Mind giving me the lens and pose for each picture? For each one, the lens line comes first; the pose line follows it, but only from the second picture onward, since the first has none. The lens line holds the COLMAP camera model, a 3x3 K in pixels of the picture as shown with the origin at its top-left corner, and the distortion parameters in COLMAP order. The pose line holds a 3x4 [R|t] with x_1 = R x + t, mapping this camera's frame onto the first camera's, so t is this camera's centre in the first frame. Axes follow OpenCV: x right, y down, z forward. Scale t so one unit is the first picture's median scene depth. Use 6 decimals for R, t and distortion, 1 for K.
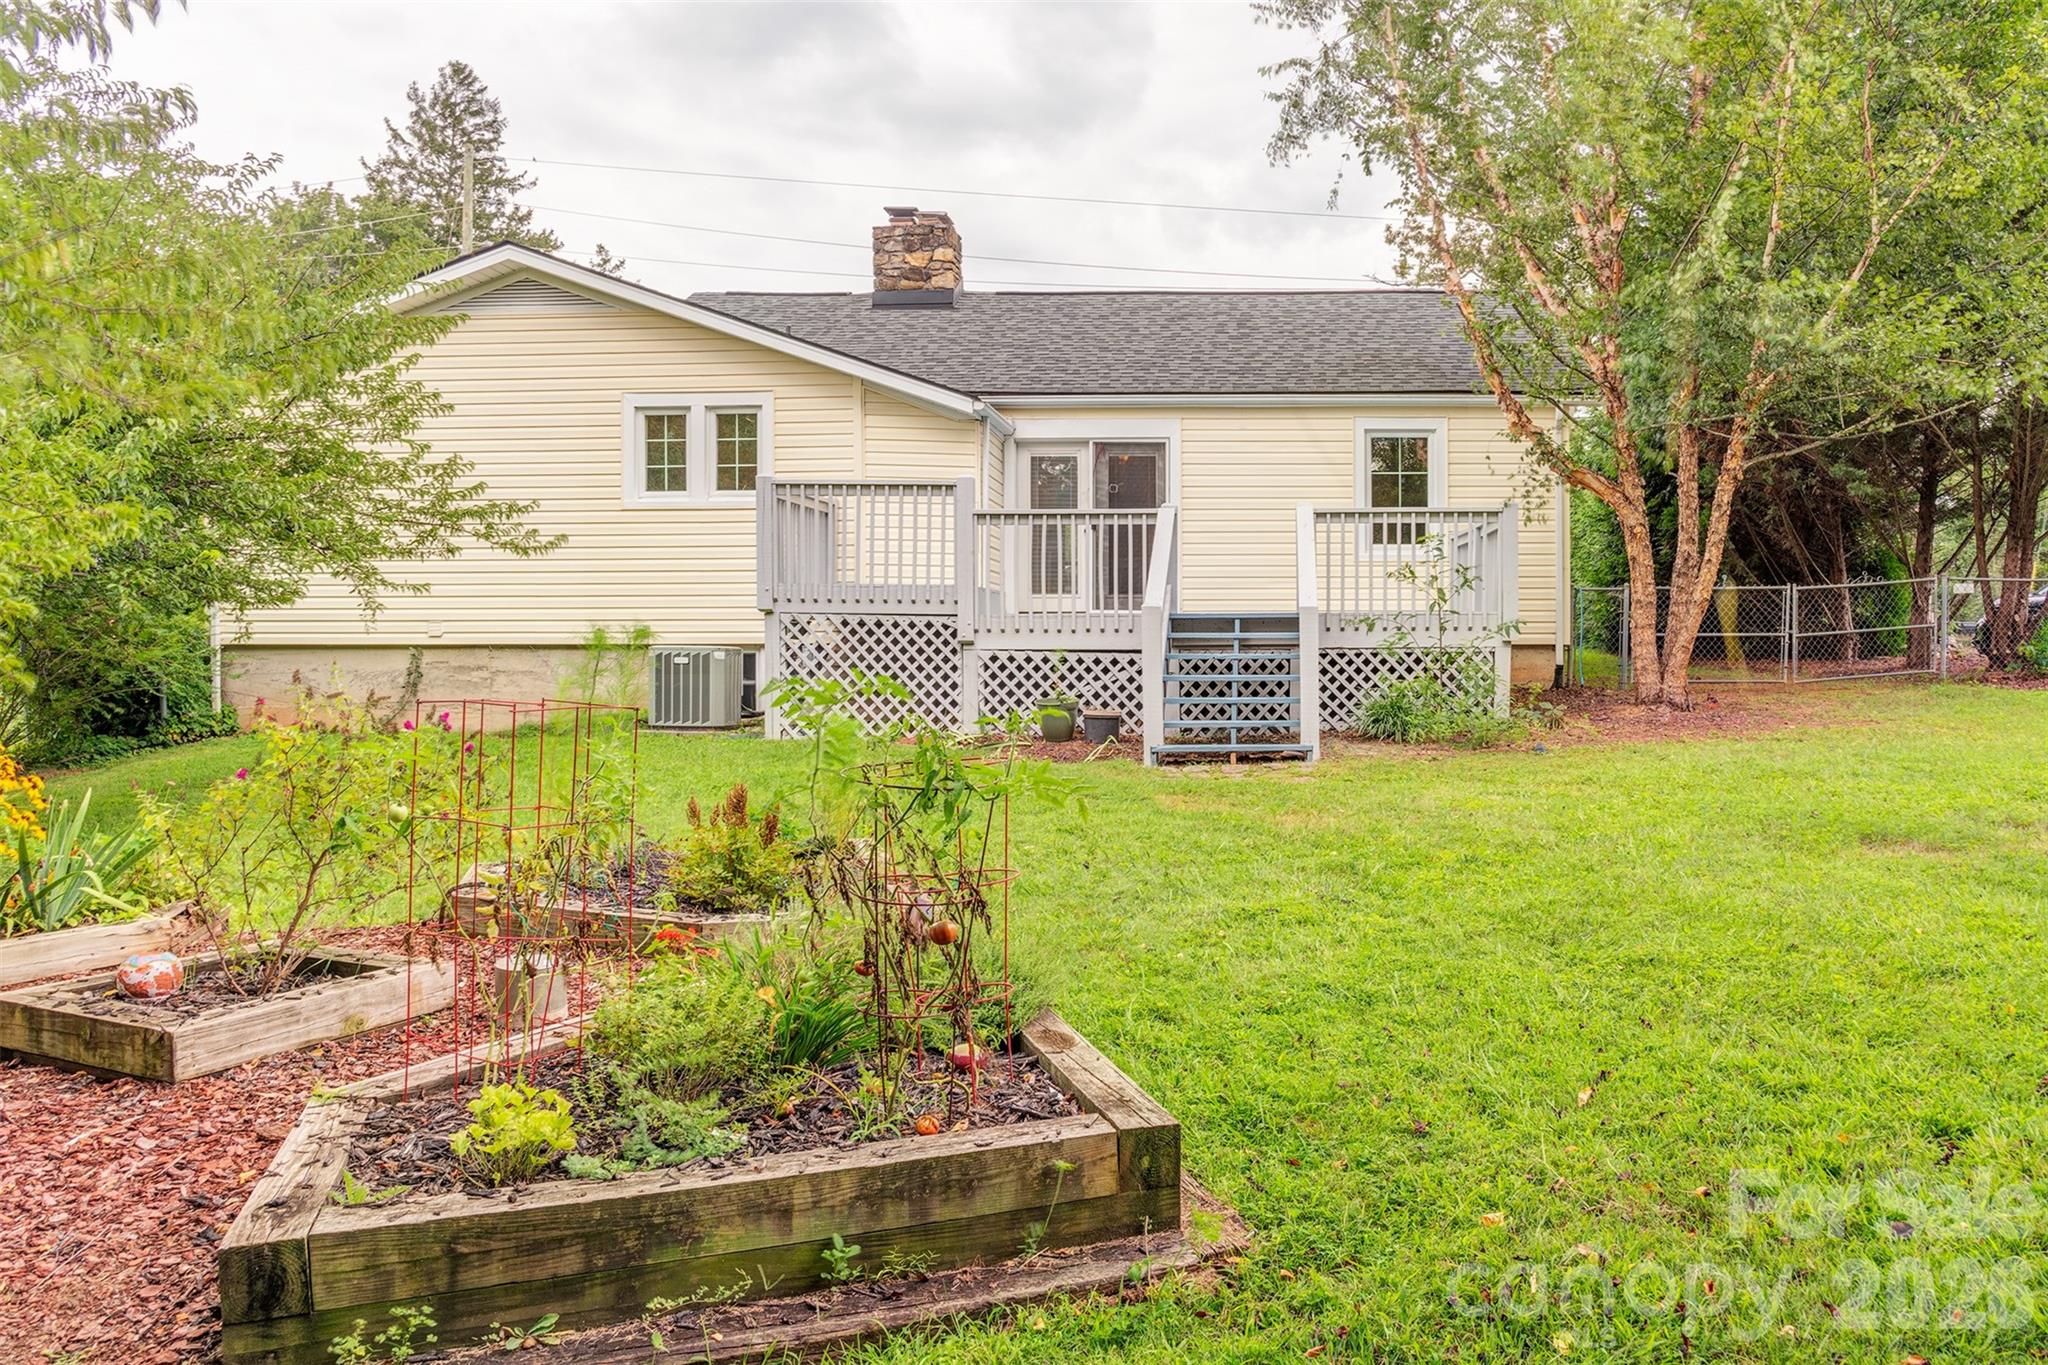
lens RADIAL K [[1540.8, 0, 1024.0], [0, 1540.8, 682.5], [0, 0, 1]] dist [-0.006770, -0.000829]
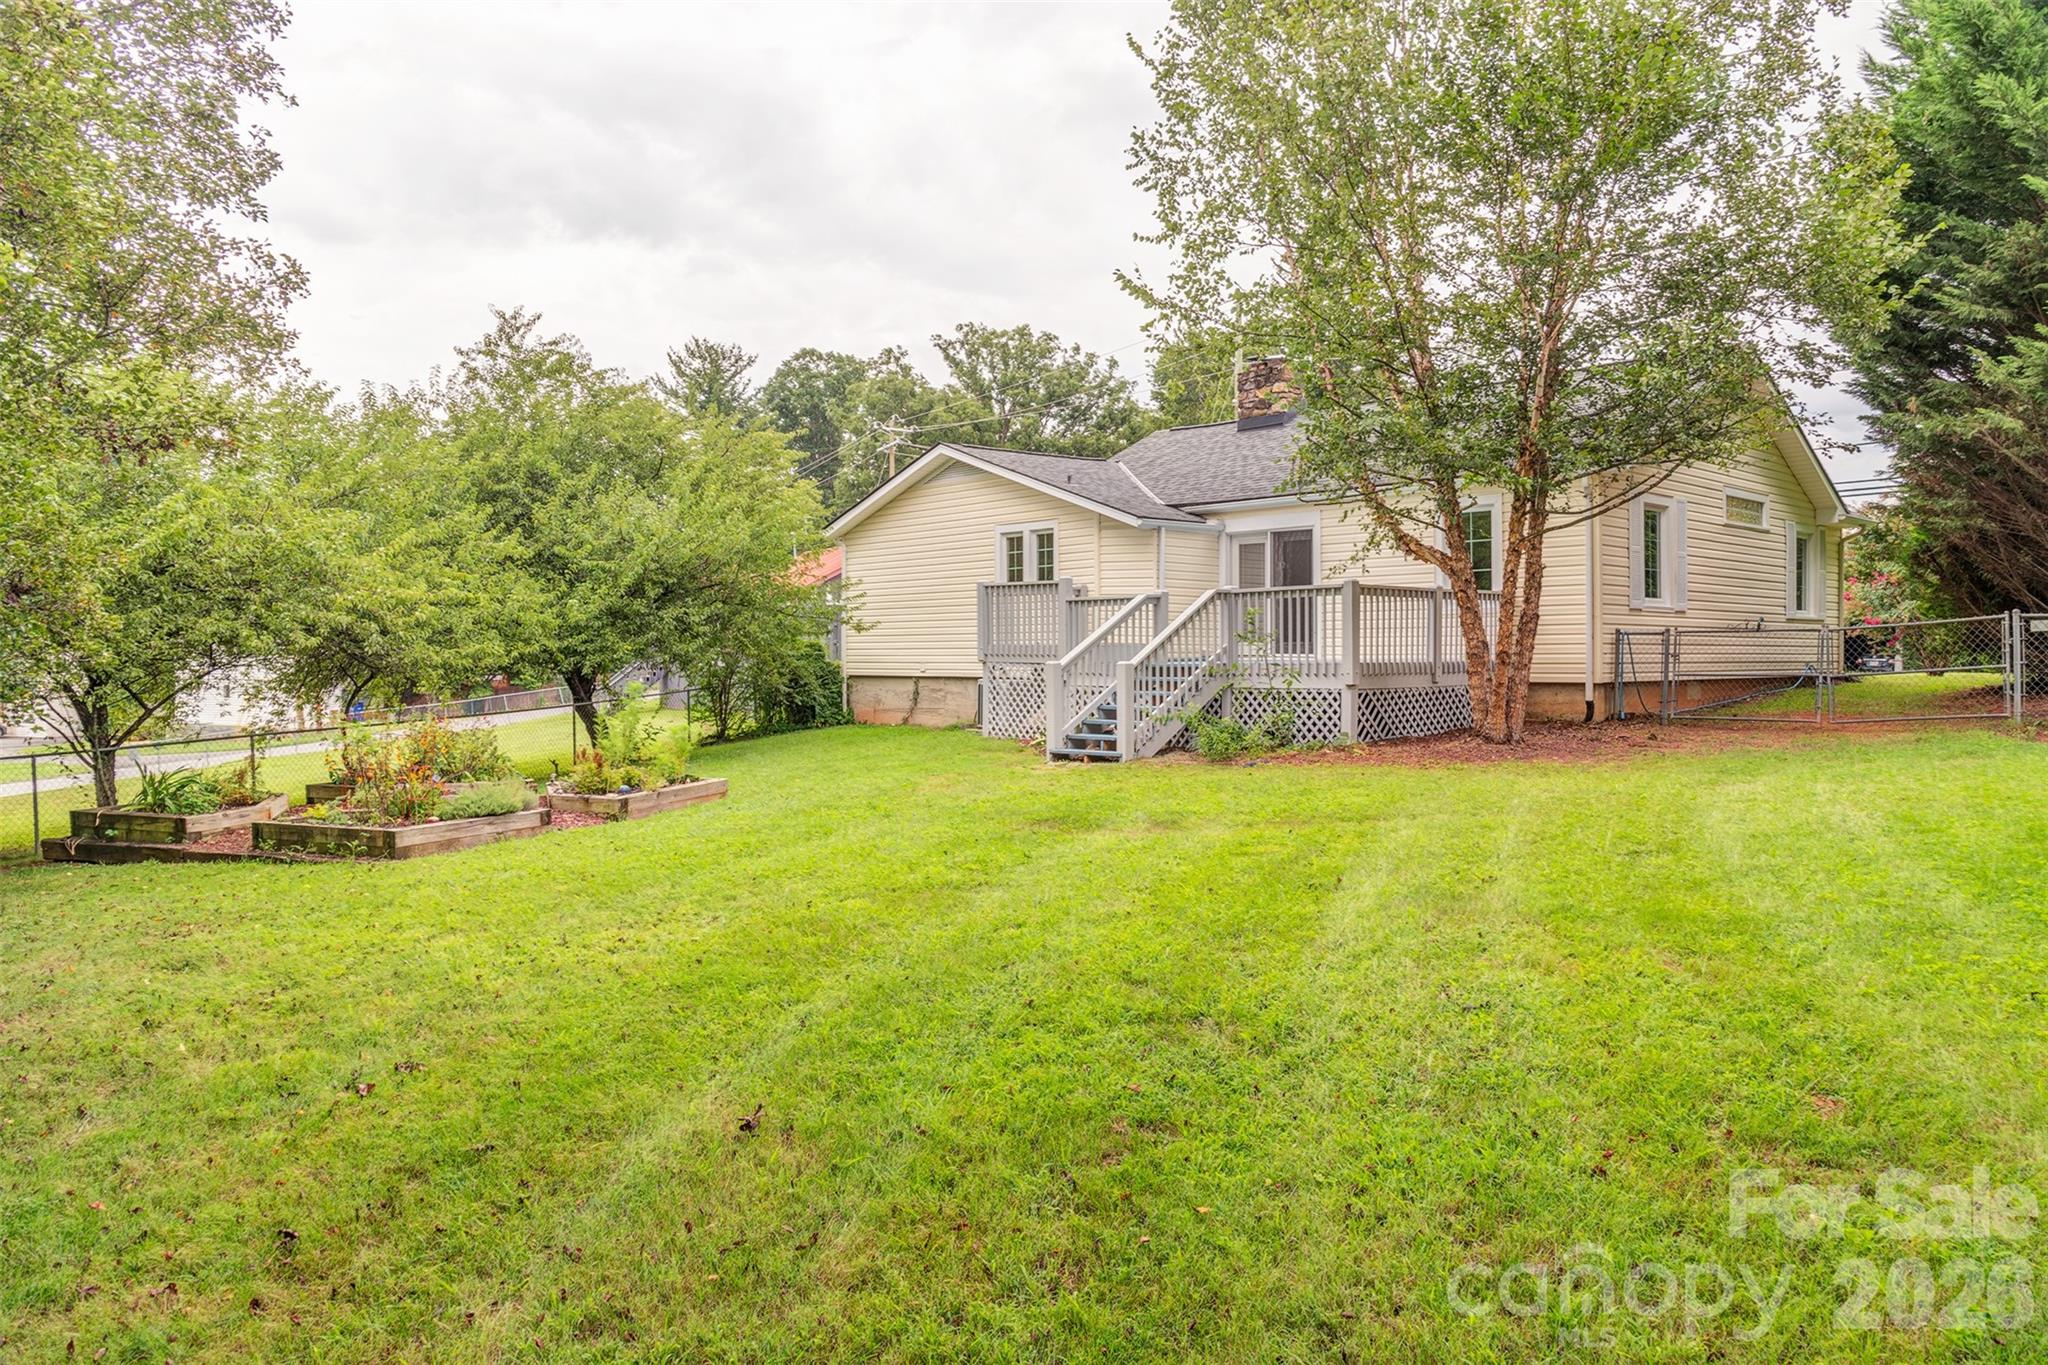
lens RADIAL K [[1540.8, 0, 1024.0], [0, 1540.8, 682.5], [0, 0, 1]] dist [-0.006770, -0.000829]
pose [[0.680903, 0.012119, -0.732273, 0.970374], [-0.012039, 0.999913, 0.005354, -0.028438], [0.732275, 0.005171, 0.680990, -0.103673]]
